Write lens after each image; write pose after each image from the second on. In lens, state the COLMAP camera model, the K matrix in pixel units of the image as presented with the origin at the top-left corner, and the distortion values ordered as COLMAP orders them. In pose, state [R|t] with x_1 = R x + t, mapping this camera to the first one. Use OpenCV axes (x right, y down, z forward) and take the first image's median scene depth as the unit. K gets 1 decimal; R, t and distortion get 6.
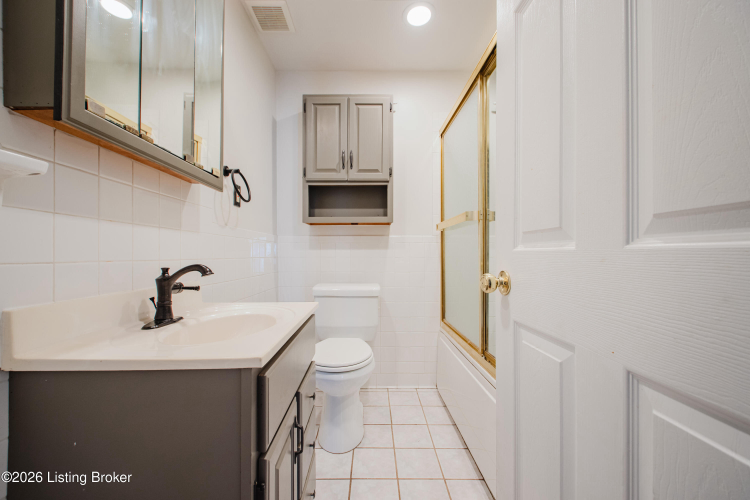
lens RADIAL K [[301.4, 0, 373.8], [0, 301.4, 249.3], [0, 0, 1]] dist [0.005581, -0.001972]
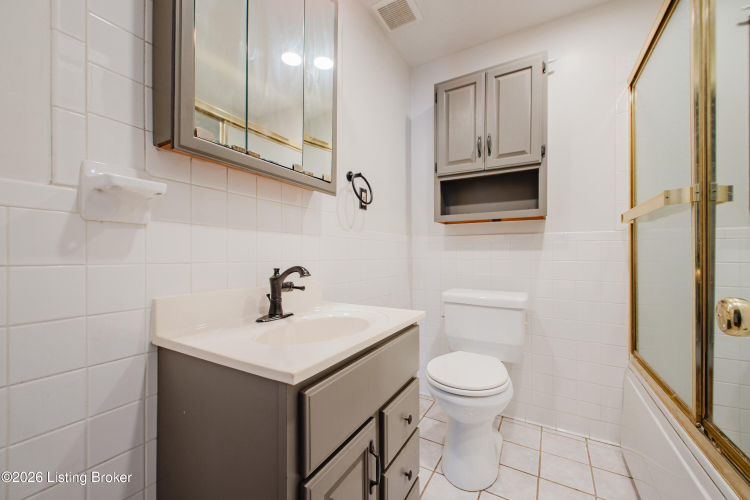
lens RADIAL K [[301.4, 0, 371.8], [0, 301.4, 251.9], [0, 0, 1]] dist [0.005581, -0.001972]
pose [[0.853608, -0.001164, -0.520914, 0.104212], [0.004612, 0.999975, 0.005324, -0.002209], [0.520895, -0.006948, 0.853592, 0.126619]]
